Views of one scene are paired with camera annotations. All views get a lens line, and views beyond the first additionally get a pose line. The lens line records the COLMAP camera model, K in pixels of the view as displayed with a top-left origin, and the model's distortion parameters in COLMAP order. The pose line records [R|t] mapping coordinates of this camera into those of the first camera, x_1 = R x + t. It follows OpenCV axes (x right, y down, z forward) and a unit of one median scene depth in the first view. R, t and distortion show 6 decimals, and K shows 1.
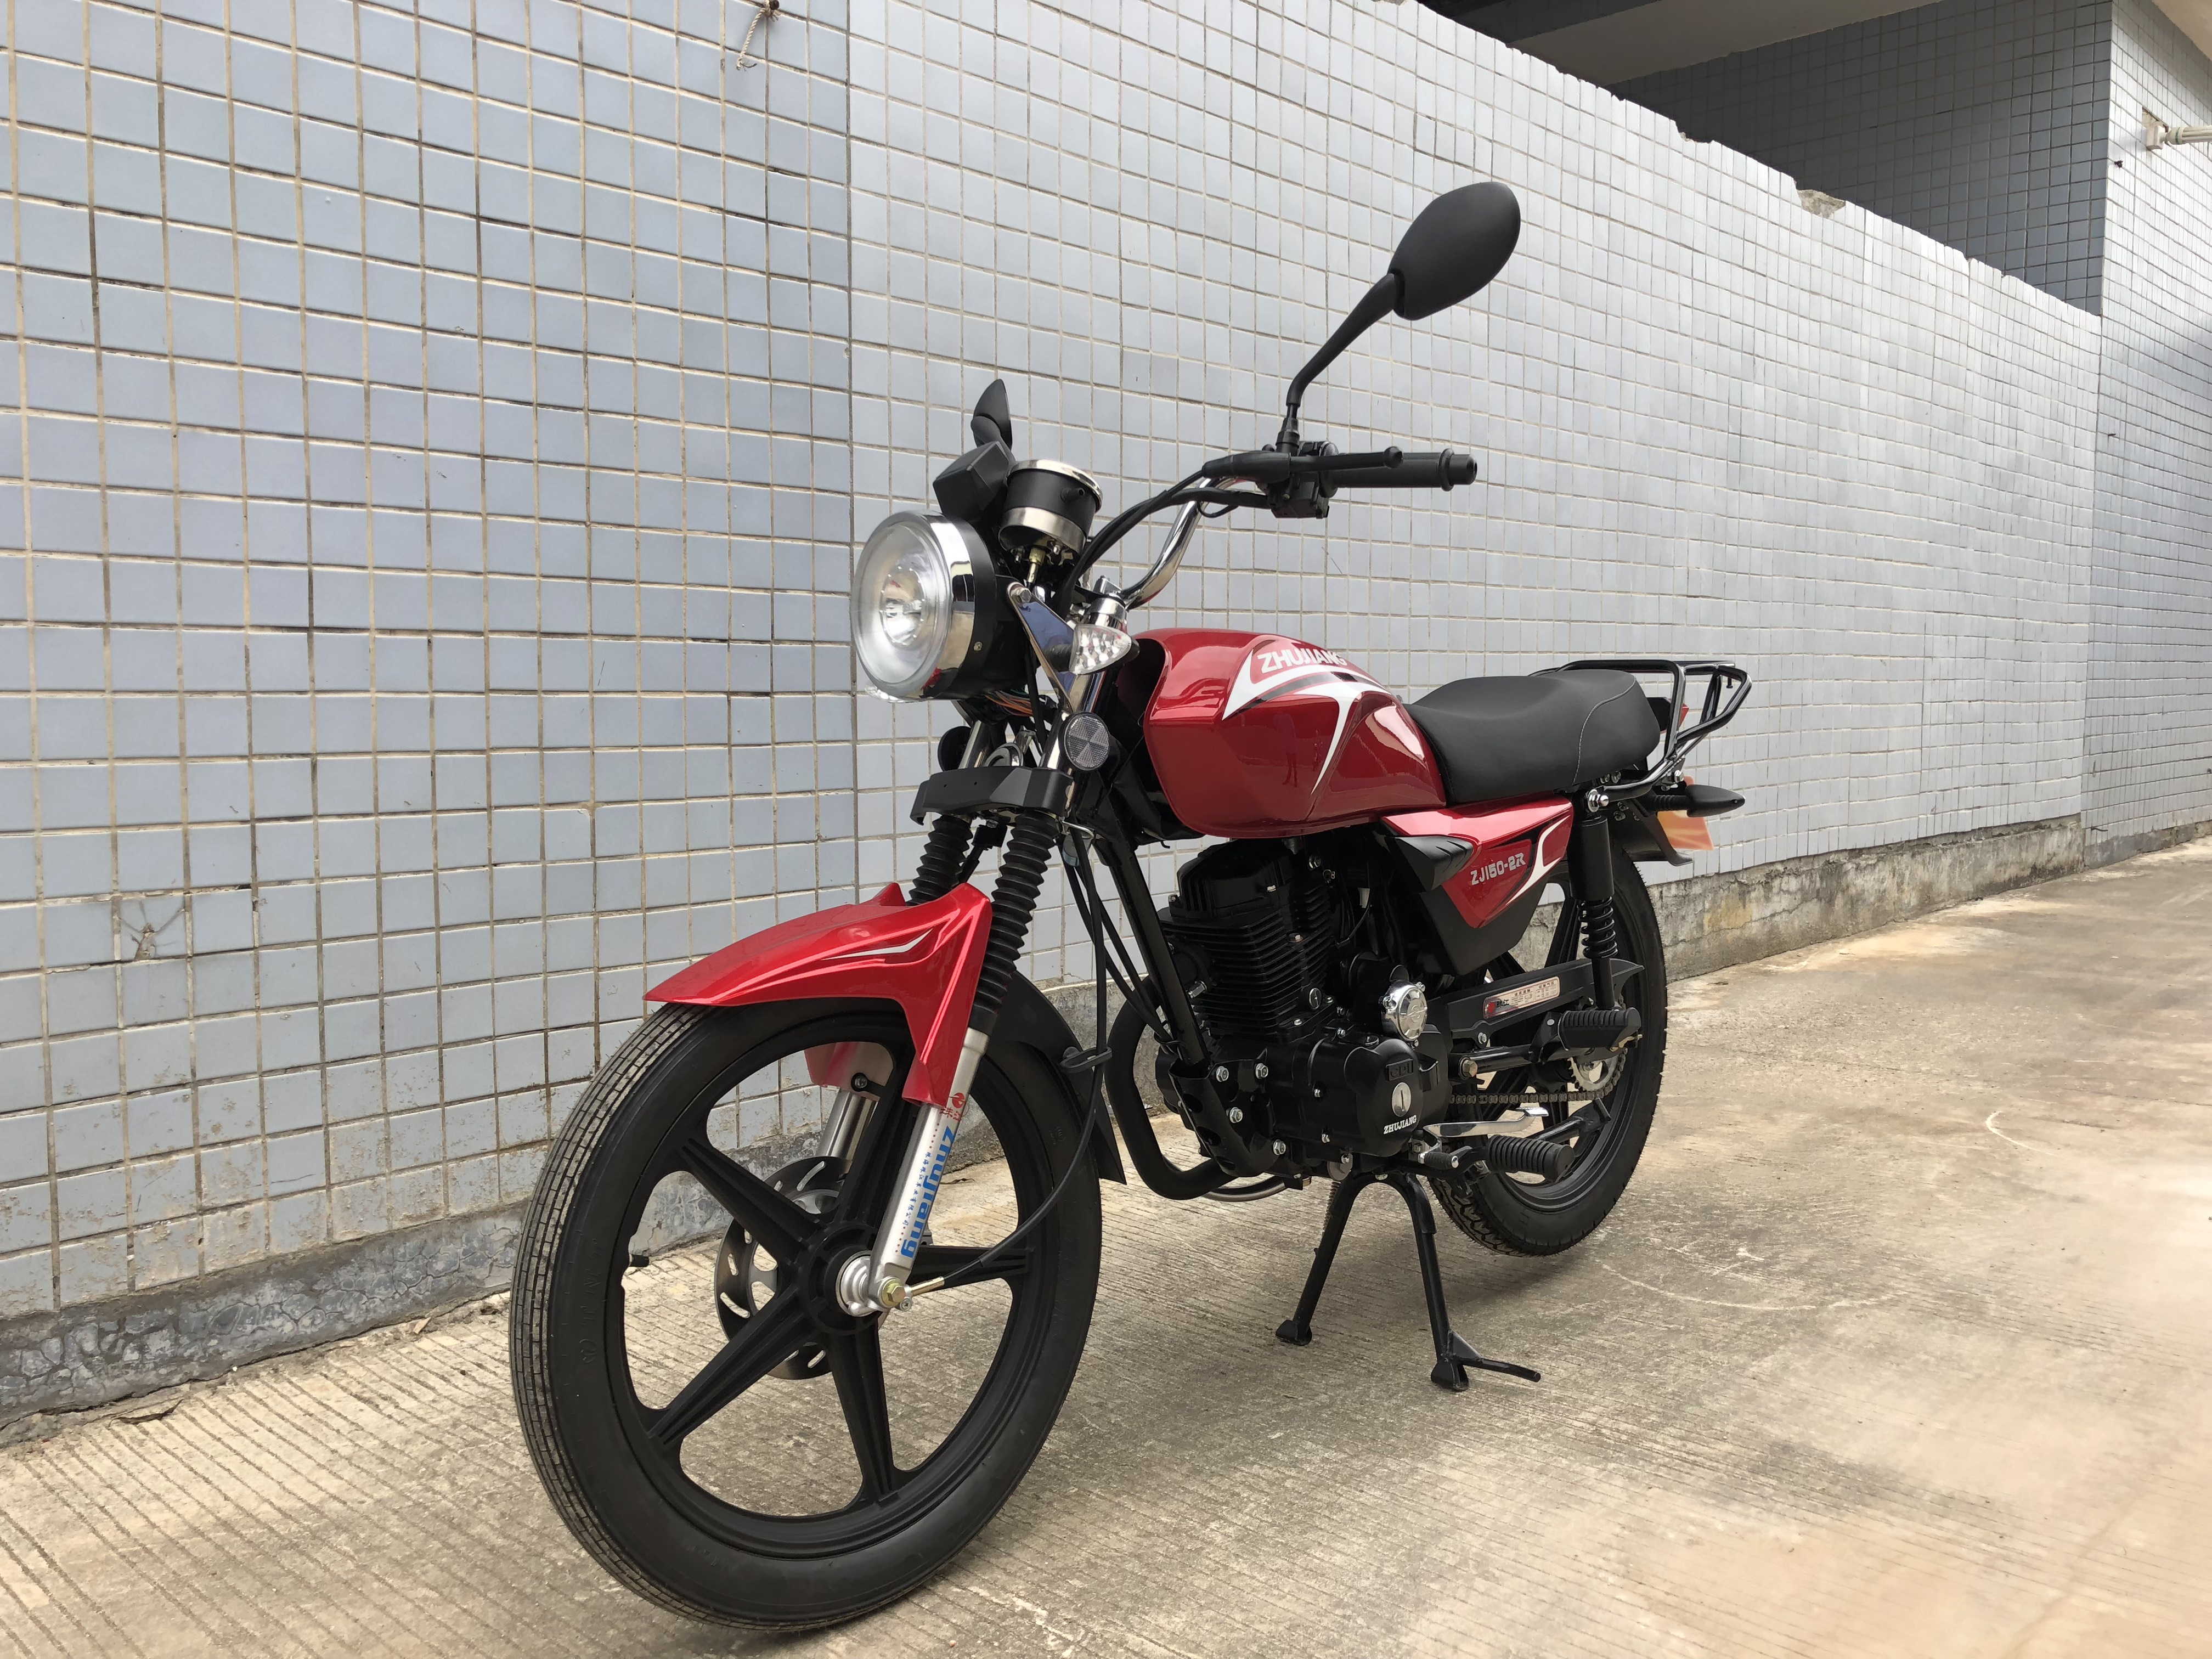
lens RADIAL K [[1826.4, 0, 1083.8], [0, 1826.4, 810.4], [0, 0, 1]] dist [0.008057, 0.007214]
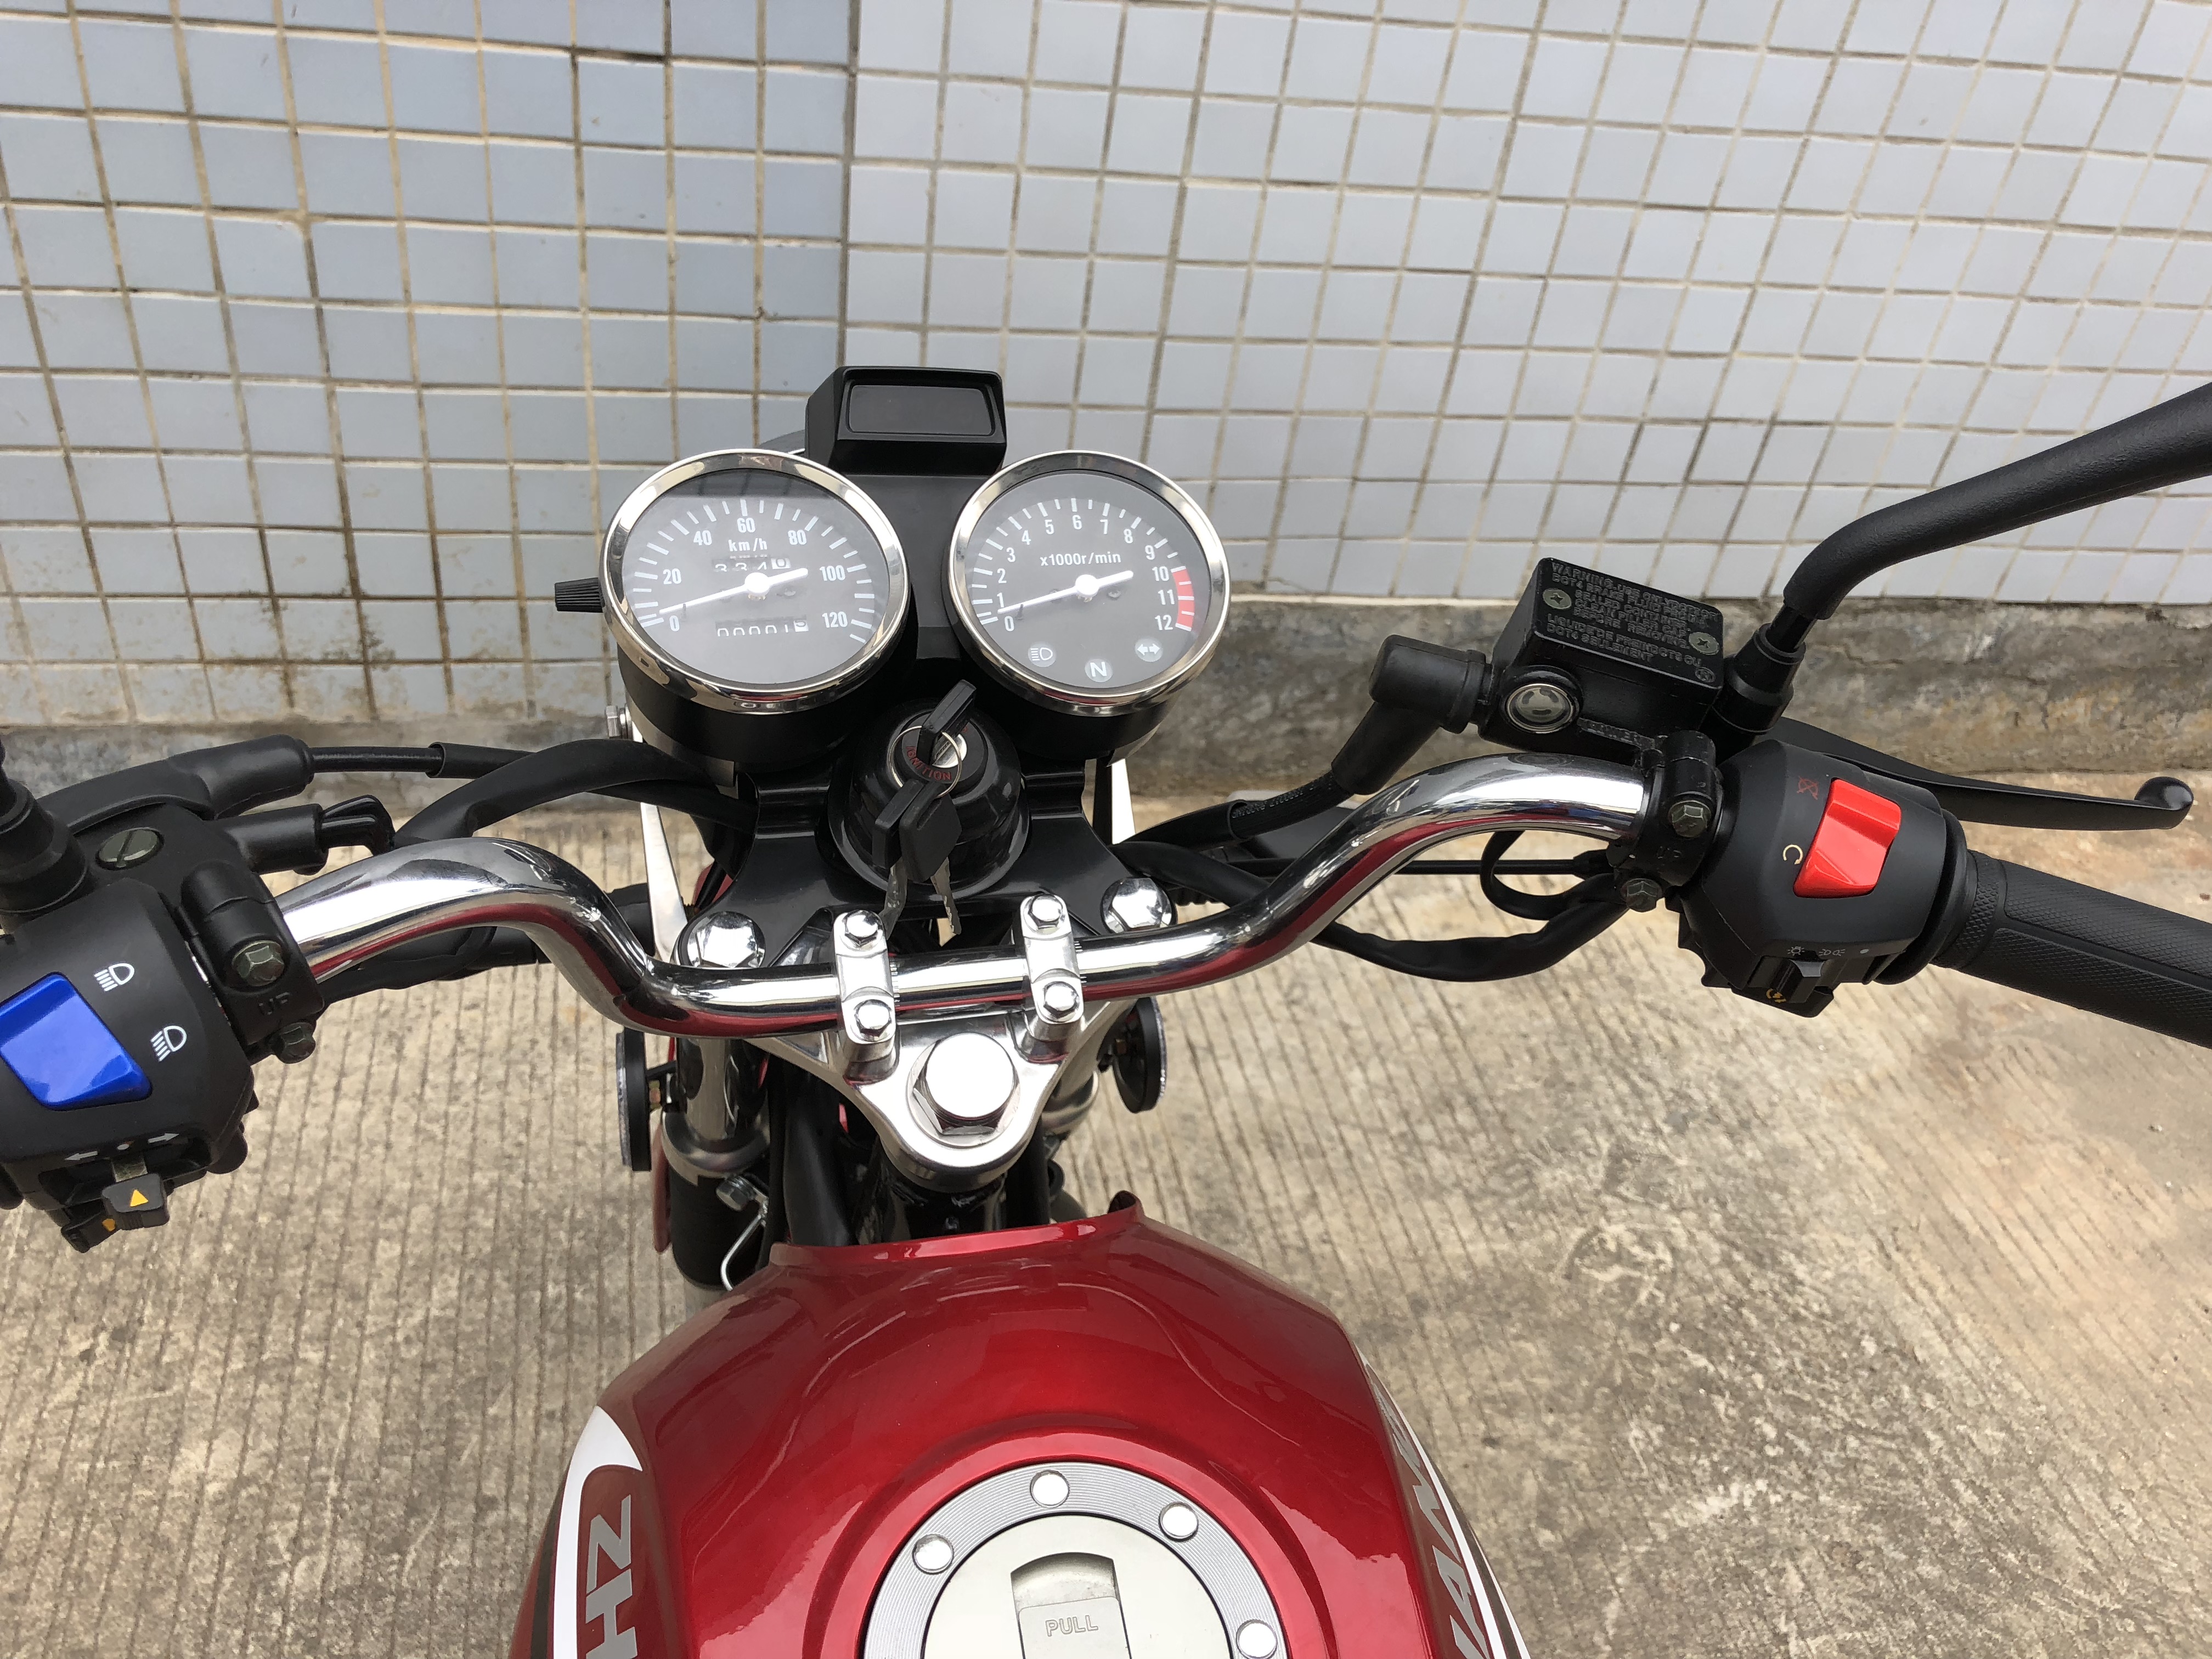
lens RADIAL K [[1826.4, 0, 1087.3], [0, 1826.4, 806.6], [0, 0, 1]] dist [0.008057, 0.007214]
pose [[0.806838, 0.437717, -0.396756, 0.288301], [-0.163684, 0.810930, 0.561783, -0.241419], [0.567644, -0.388326, 0.725937, 0.647135]]
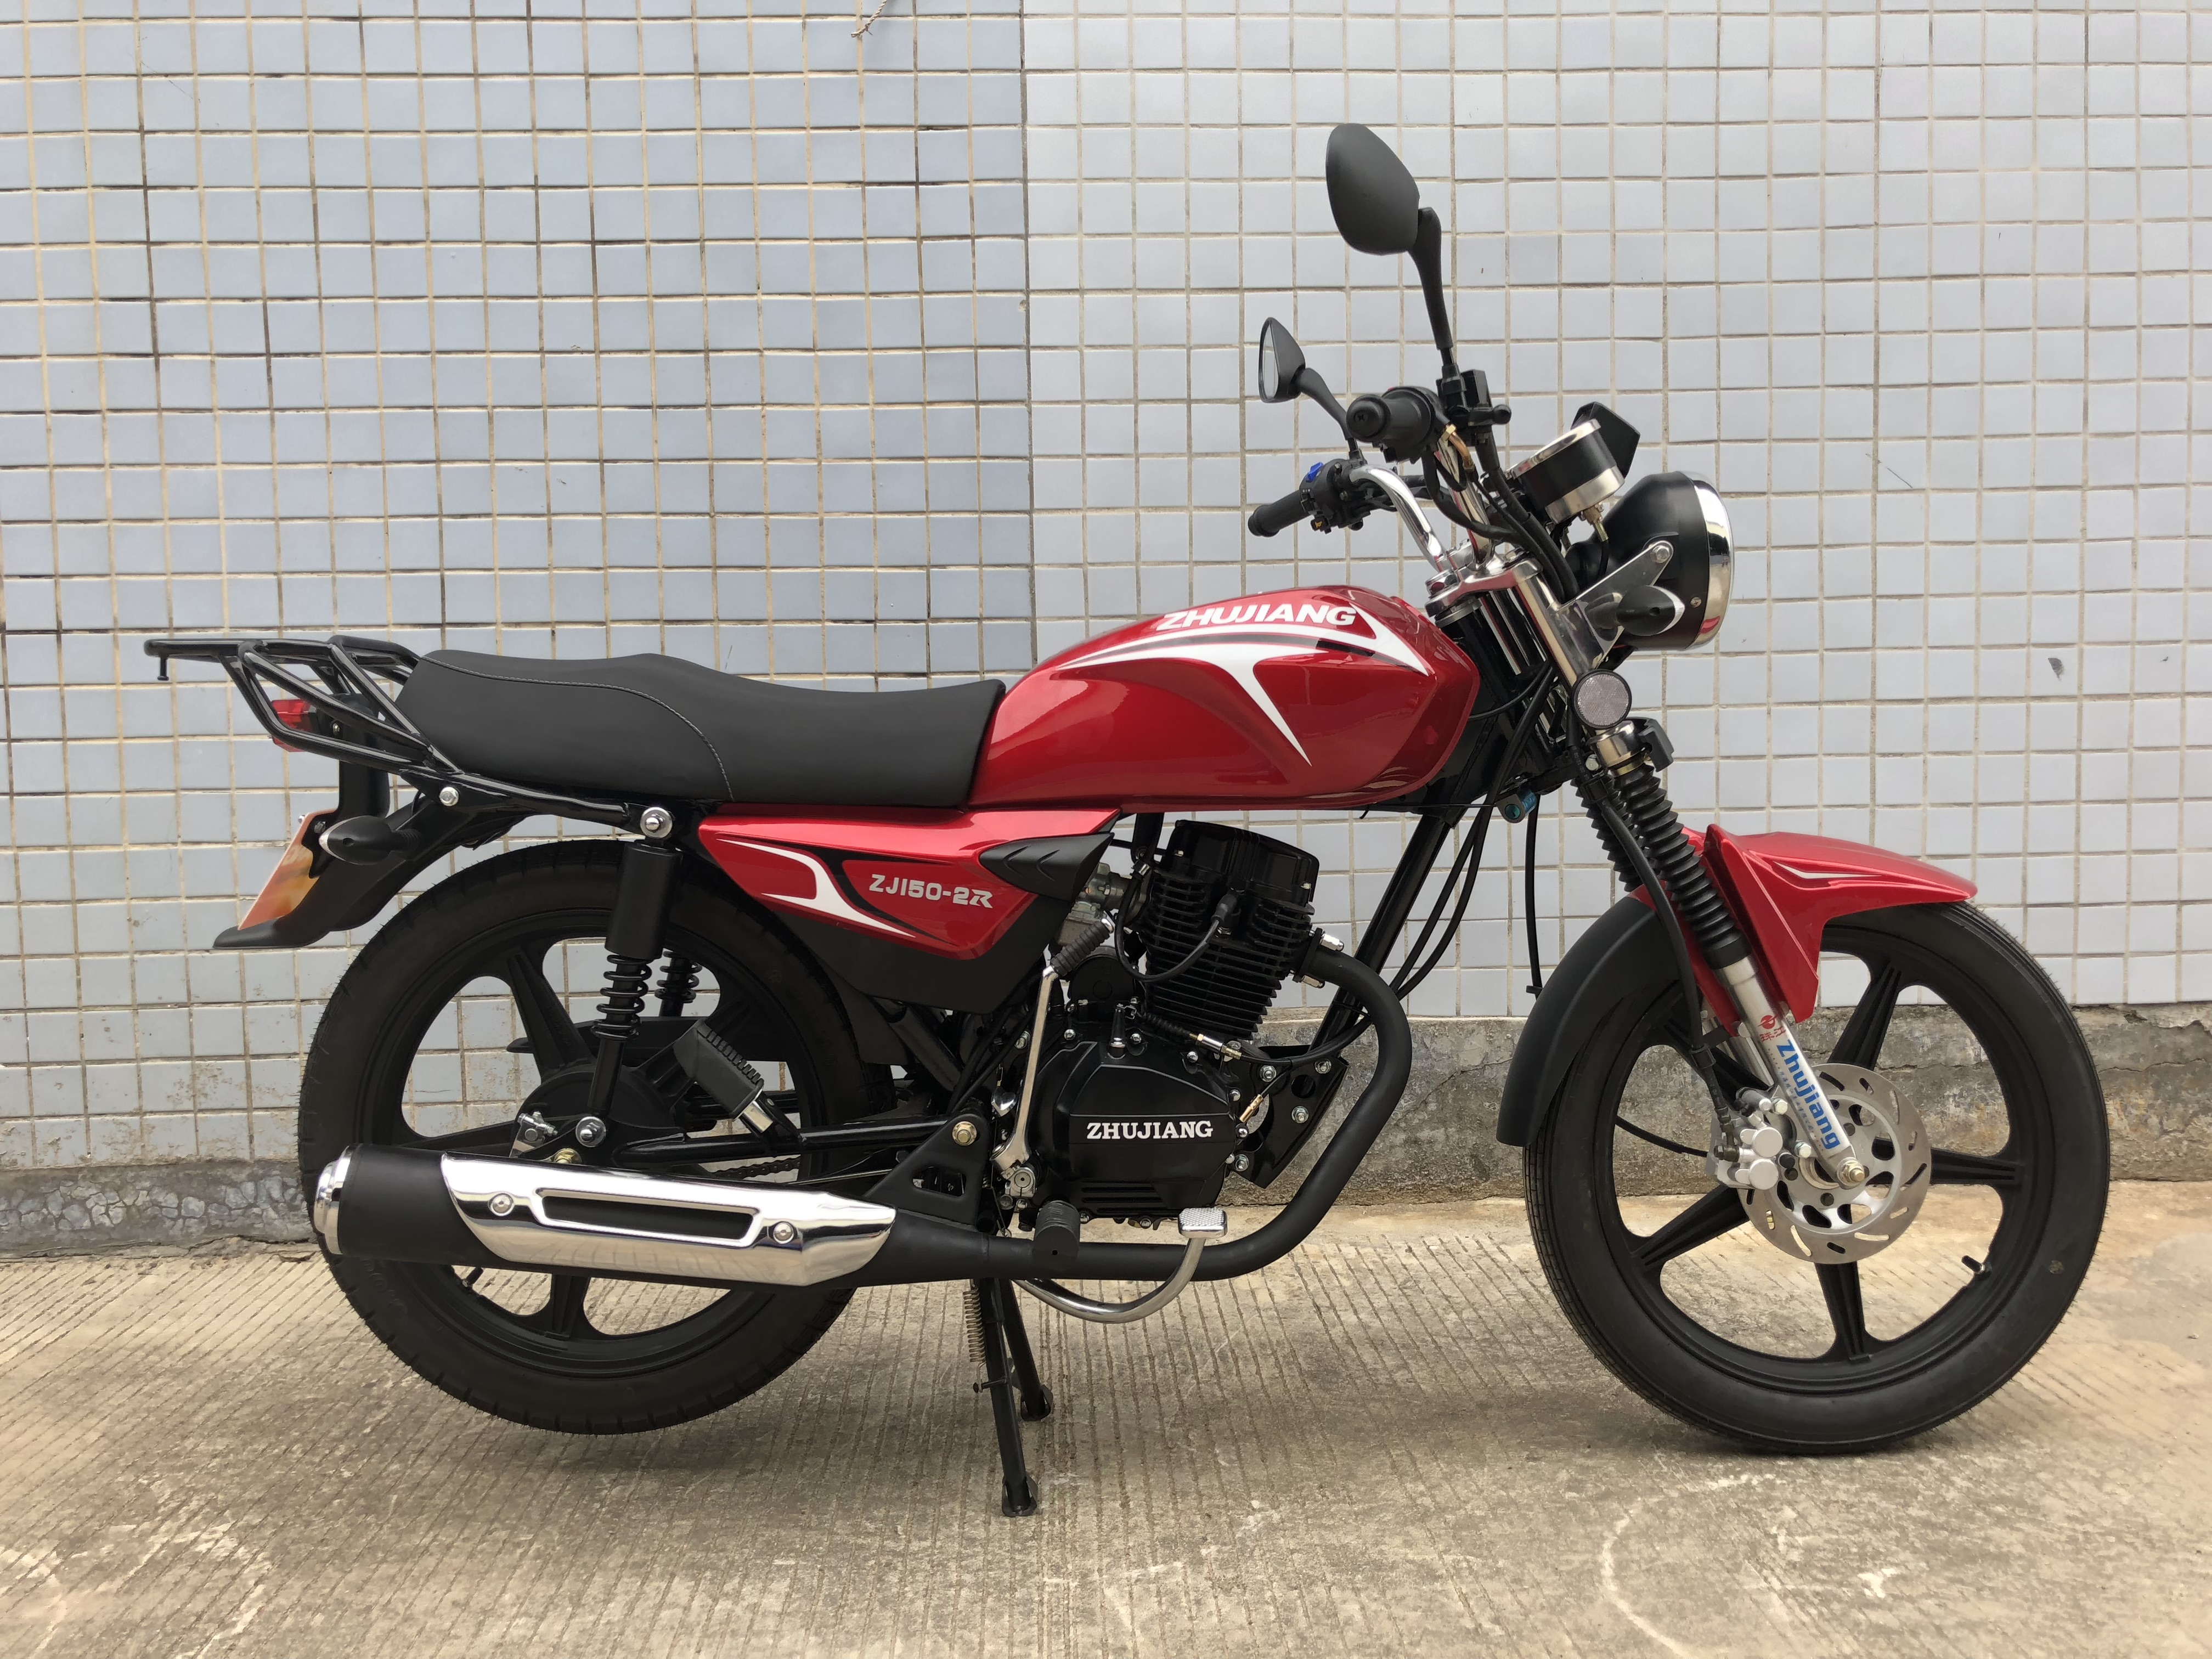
lens RADIAL K [[1826.4, 0, 1097.9], [0, 1826.4, 803.3], [0, 0, 1]] dist [0.008057, 0.007214]
pose [[0.714203, 0.034830, -0.699071, 0.642689], [-0.030304, 0.999363, 0.018832, -0.018187], [0.699282, 0.007735, 0.714804, 0.418785]]
